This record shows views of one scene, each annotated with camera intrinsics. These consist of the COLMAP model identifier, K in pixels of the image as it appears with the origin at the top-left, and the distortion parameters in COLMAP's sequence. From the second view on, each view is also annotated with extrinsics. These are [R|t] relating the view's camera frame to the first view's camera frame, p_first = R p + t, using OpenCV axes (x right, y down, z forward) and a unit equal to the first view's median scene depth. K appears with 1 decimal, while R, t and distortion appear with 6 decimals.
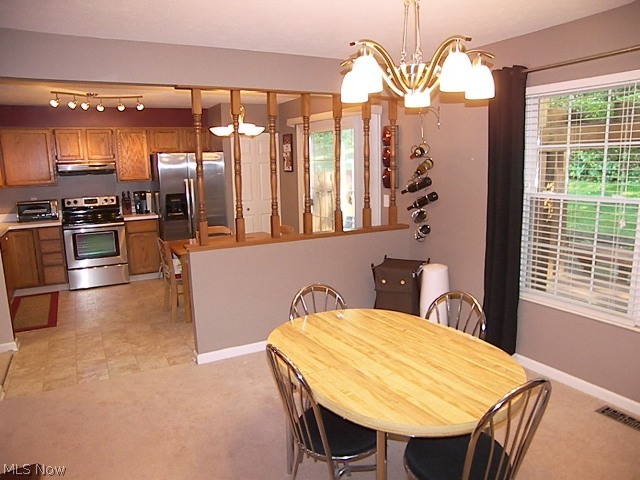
lens RADIAL K [[455.7, 0, 326.0], [0, 455.7, 242.1], [0, 0, 1]] dist [-0.135394, 0.091308]
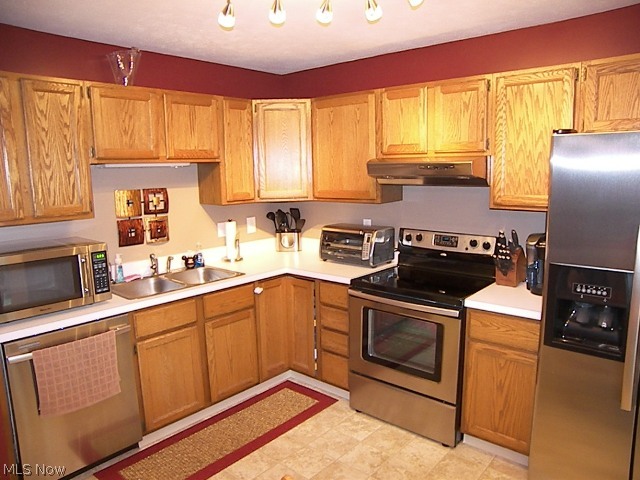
lens RADIAL K [[455.7, 0, 324.4], [0, 455.7, 245.4], [0, 0, 1]] dist [-0.135394, 0.091308]
pose [[0.344458, 0.167978, -0.923652, -0.131980], [-0.155042, 0.980531, 0.120502, -0.129652], [0.925911, 0.101697, 0.363795, 0.722828]]
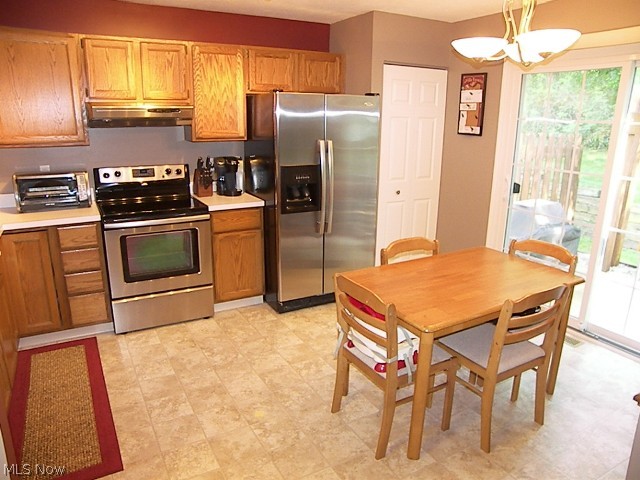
lens RADIAL K [[455.7, 0, 325.0], [0, 455.7, 239.9], [0, 0, 1]] dist [-0.135394, 0.091308]
pose [[0.999373, 0.031292, 0.016581, -0.311615], [-0.032710, 0.995079, 0.093530, -0.069643], [-0.013572, -0.094013, 0.995478, 0.421638]]
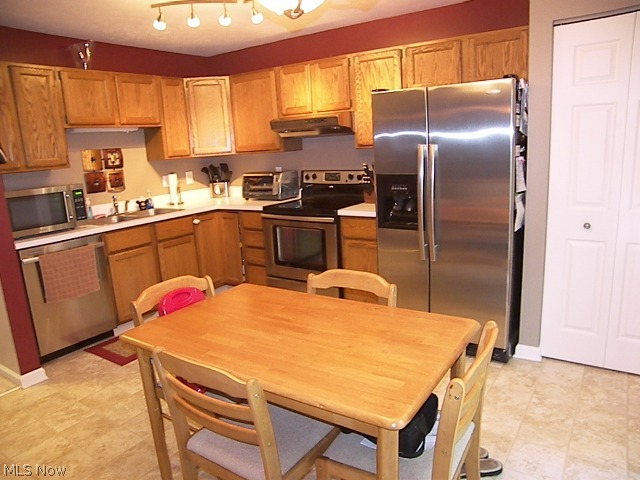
lens RADIAL K [[455.7, 0, 321.9], [0, 455.7, 245.7], [0, 0, 1]] dist [-0.135394, 0.091308]
pose [[0.450005, 0.191595, -0.872231, 0.064341], [-0.114775, 0.981022, 0.156277, -0.098679], [0.885620, 0.029785, 0.463455, 0.698712]]
